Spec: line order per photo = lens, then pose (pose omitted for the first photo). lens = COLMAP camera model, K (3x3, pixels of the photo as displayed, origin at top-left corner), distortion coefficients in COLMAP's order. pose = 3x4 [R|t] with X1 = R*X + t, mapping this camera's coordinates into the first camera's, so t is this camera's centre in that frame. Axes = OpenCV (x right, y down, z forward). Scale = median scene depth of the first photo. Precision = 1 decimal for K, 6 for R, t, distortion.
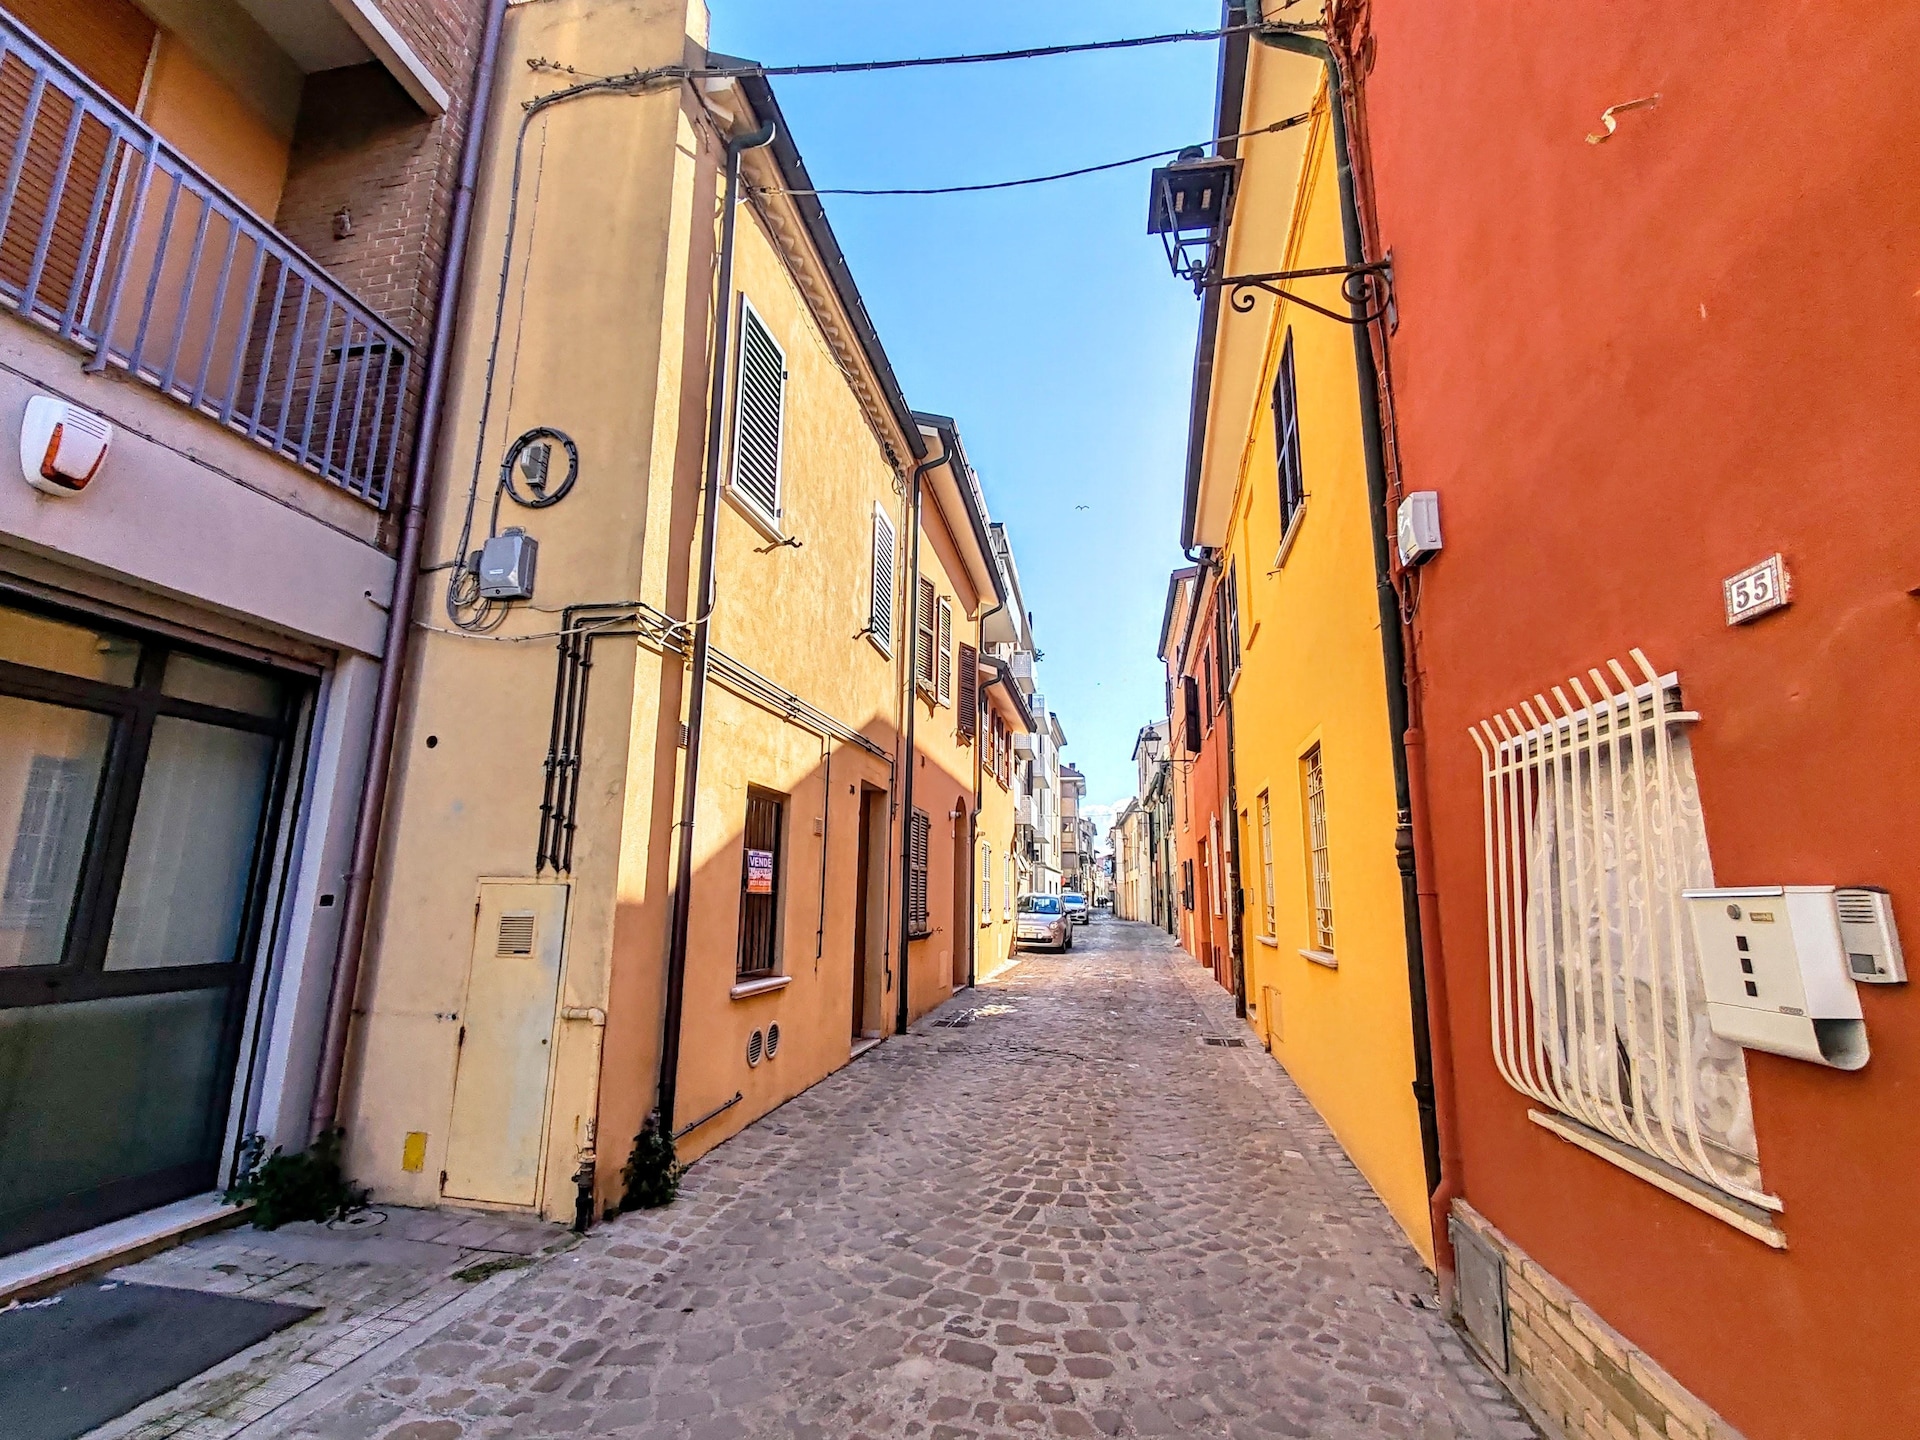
lens RADIAL K [[864.5, 0, 960.0], [0, 864.5, 720.0], [0, 0, 1]] dist [-0.017563, -0.000062]
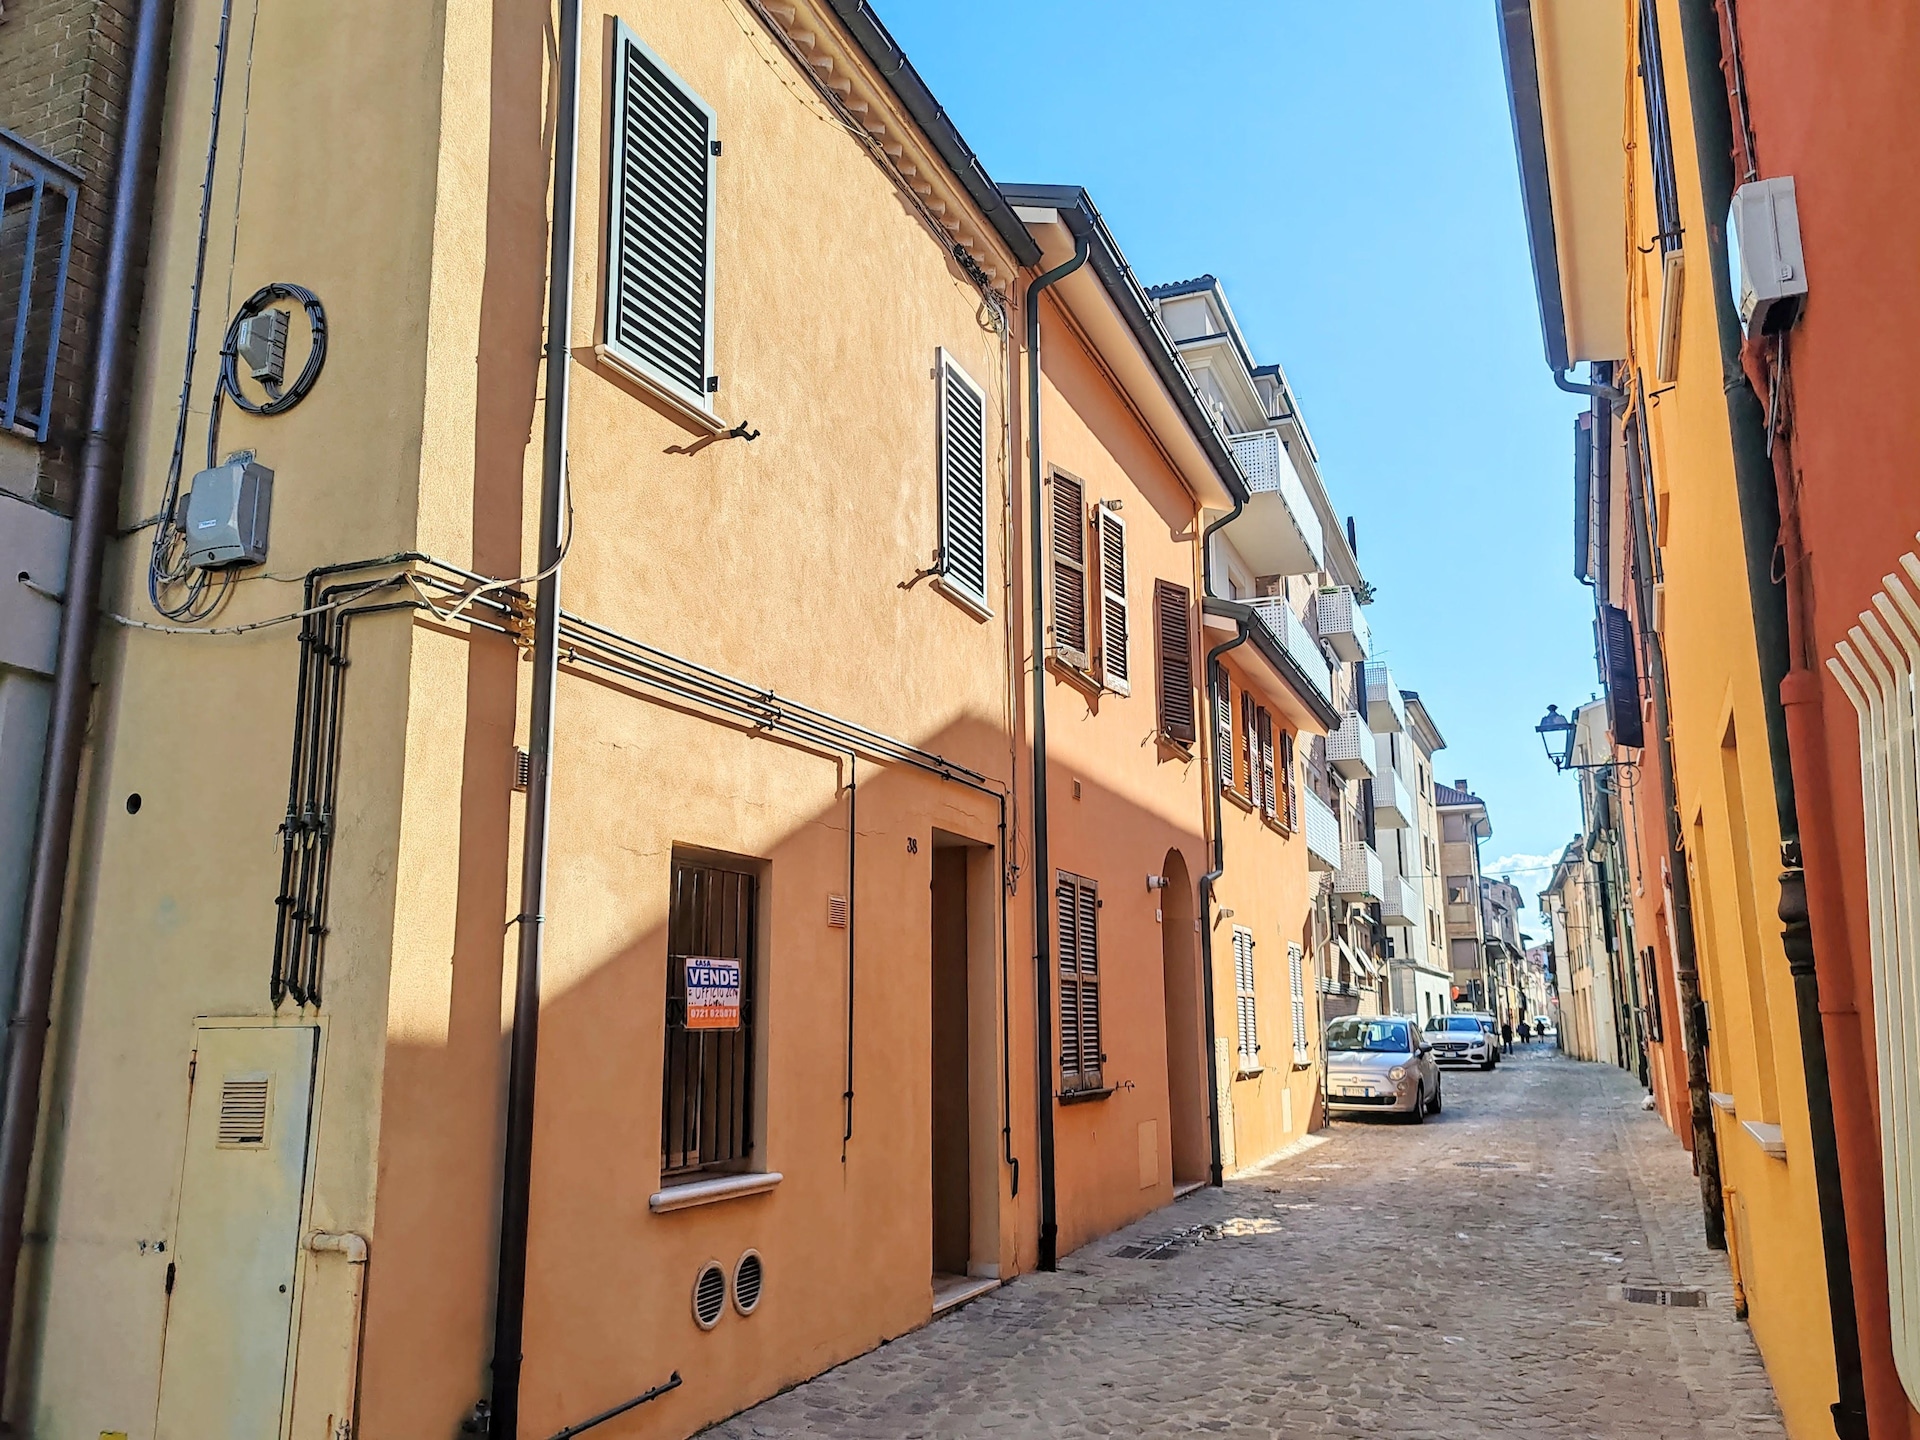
lens RADIAL K [[1460.6, 0, 960.0], [0, 1460.6, 720.0], [0, 0, 1]] dist [0.031162, -0.036814]
pose [[0.975833, -0.064499, -0.208783, 0.138475], [0.063620, 0.997914, -0.010929, 0.010008], [0.209052, -0.002617, 0.977901, 0.053652]]
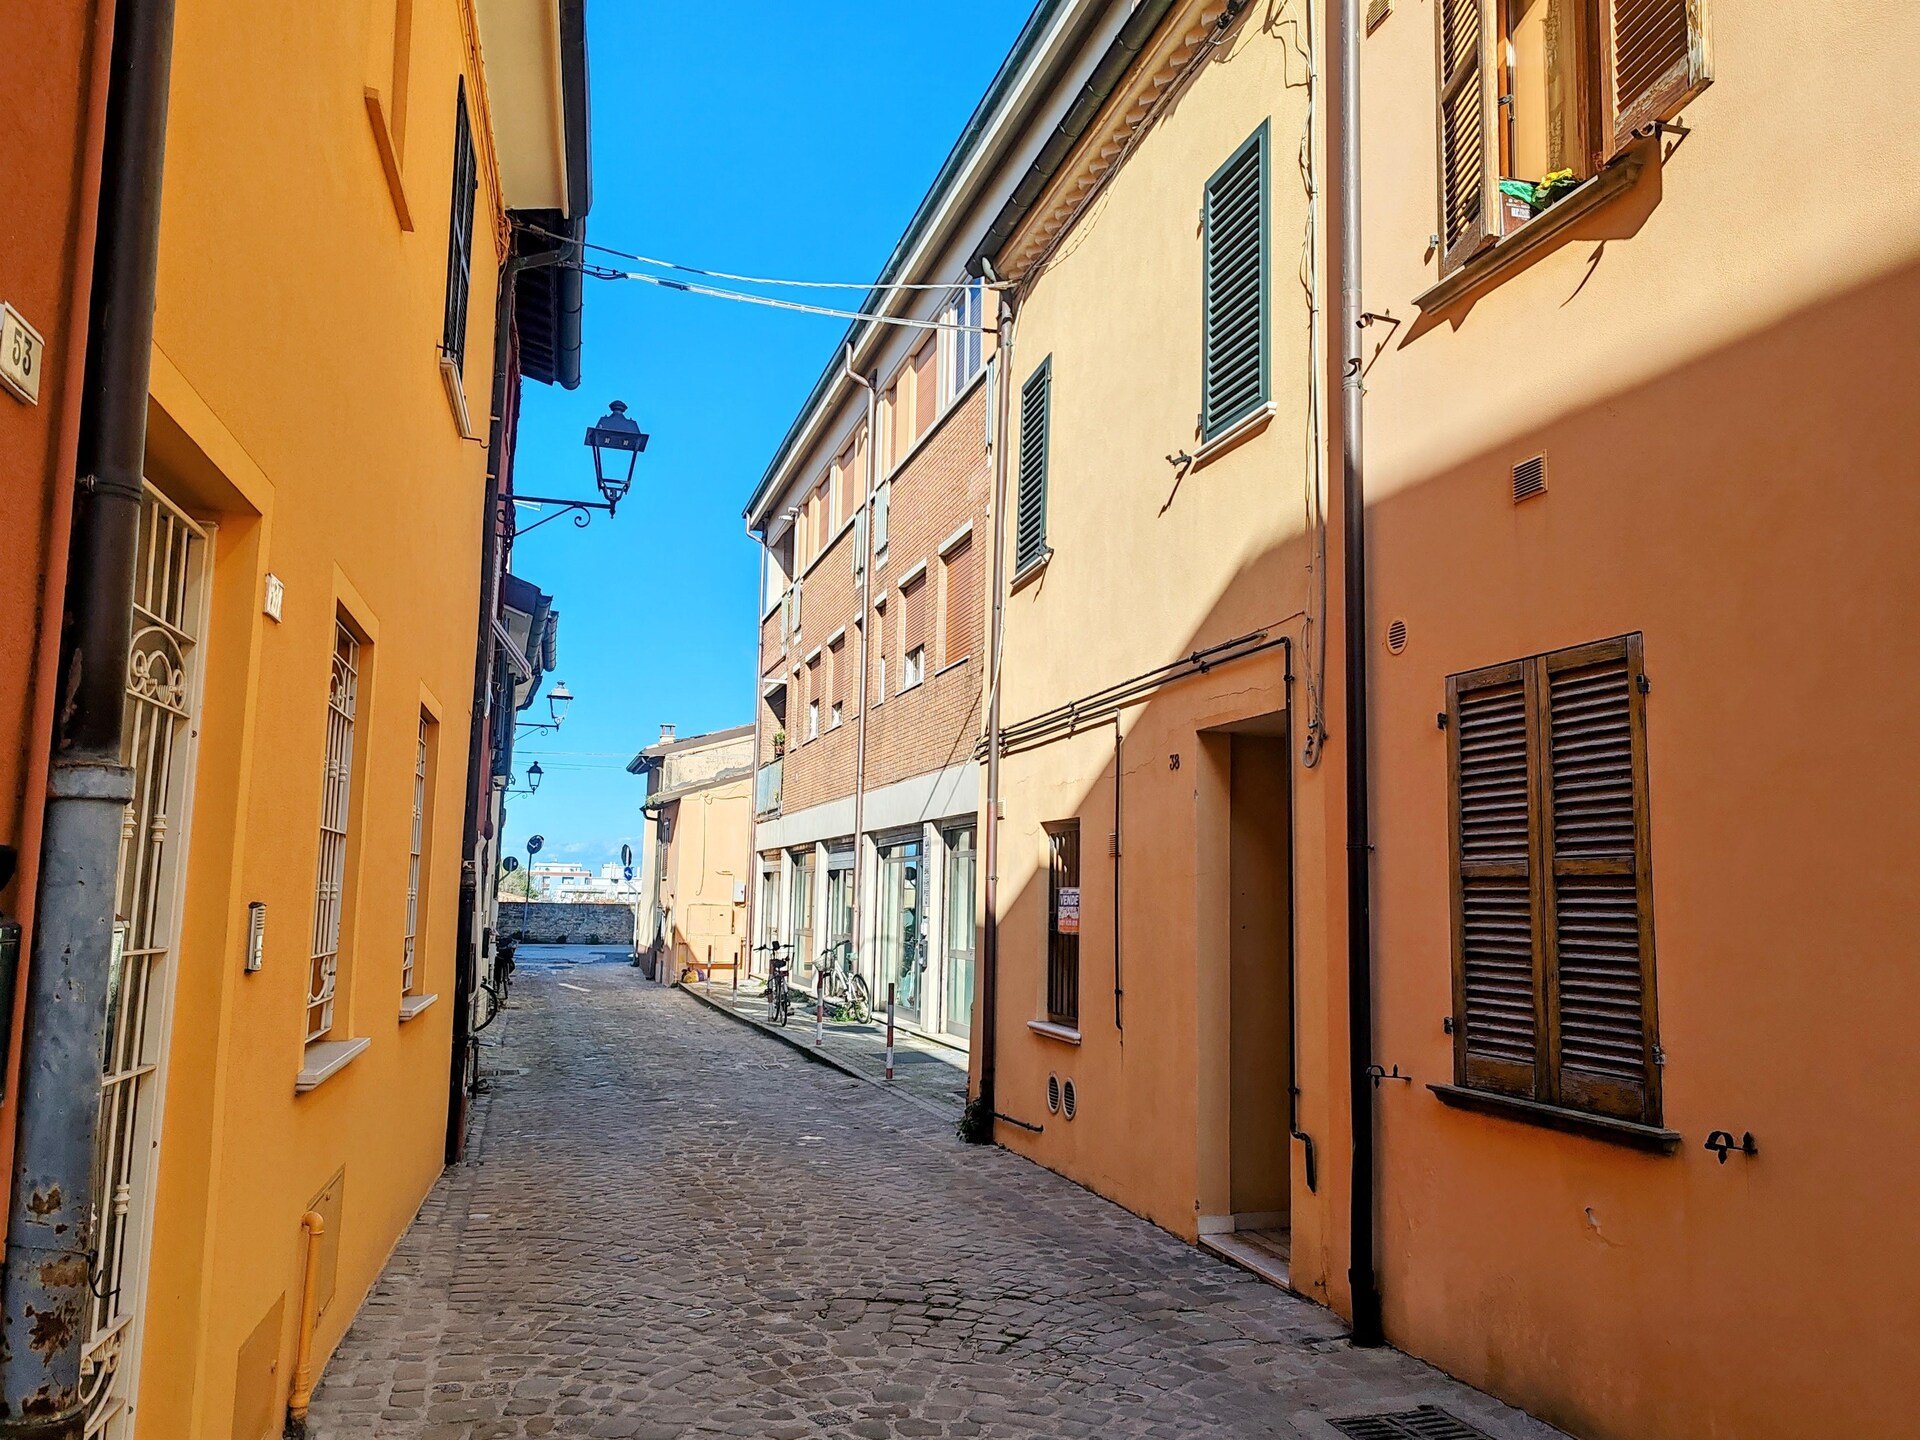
lens RADIAL K [[1460.6, 0, 960.0], [0, 1460.6, 720.0], [0, 0, 1]] dist [0.031162, -0.036814]
pose [[-0.897214, -0.088003, -0.432738, 0.508570], [0.055333, 0.949814, -0.307882, 0.410616], [0.438116, -0.300181, -0.847317, 2.096702]]
